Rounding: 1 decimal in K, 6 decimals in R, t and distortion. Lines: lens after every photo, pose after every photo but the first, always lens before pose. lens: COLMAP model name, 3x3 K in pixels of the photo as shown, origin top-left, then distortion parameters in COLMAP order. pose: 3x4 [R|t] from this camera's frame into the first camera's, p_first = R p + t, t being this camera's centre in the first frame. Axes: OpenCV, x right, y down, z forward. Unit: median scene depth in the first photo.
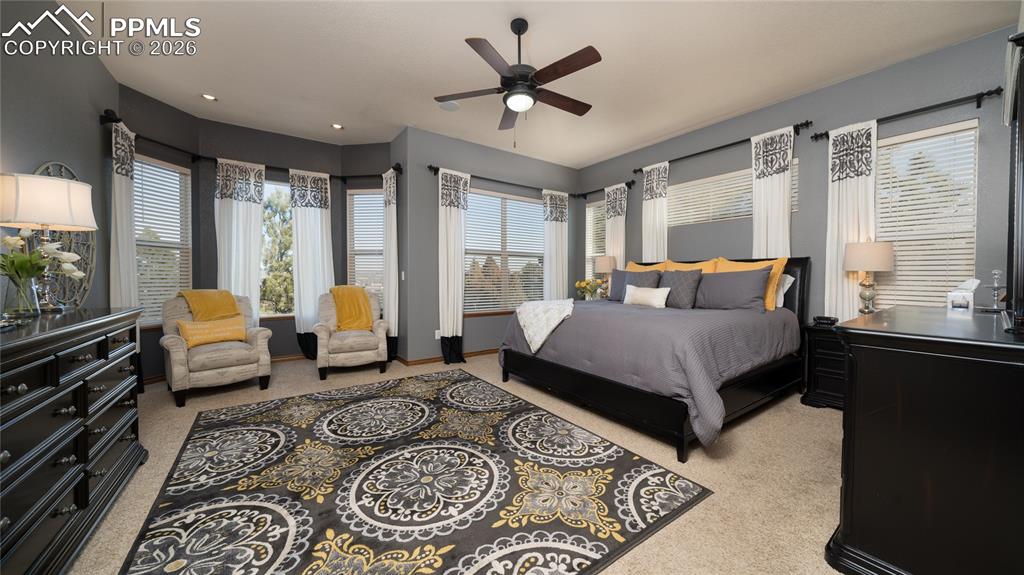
lens RADIAL K [[352.4, 0, 513.2], [0, 352.4, 282.7], [0, 0, 1]] dist [-0.008413, 0.000388]
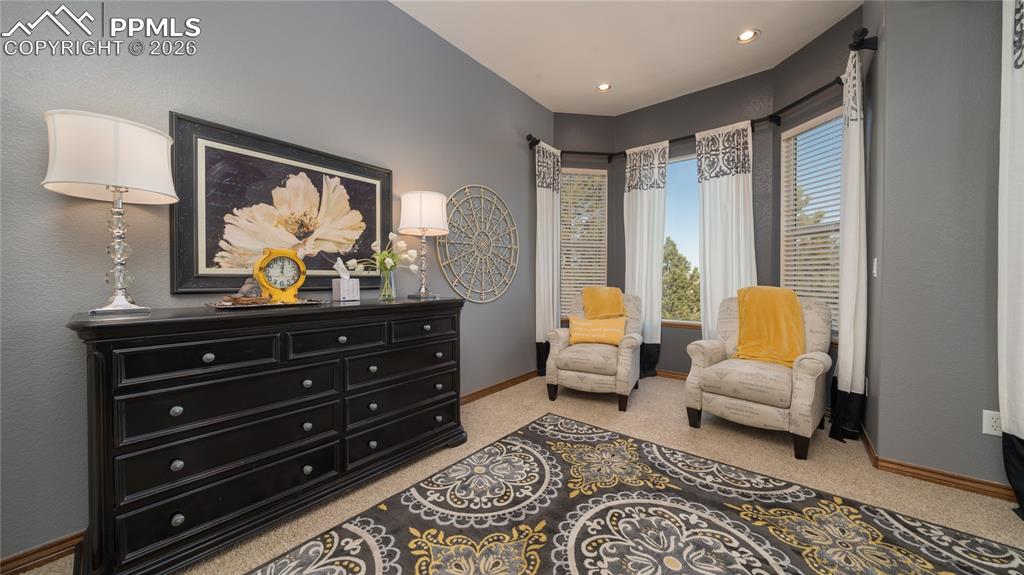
lens RADIAL K [[352.4, 0, 513.9], [0, 352.4, 283.9], [0, 0, 1]] dist [-0.008413, 0.000388]
pose [[0.269072, 0.010728, -0.963060, 0.001505], [-0.018586, 0.999810, 0.005944, 0.010569], [0.962941, 0.016300, 0.269220, 0.535398]]
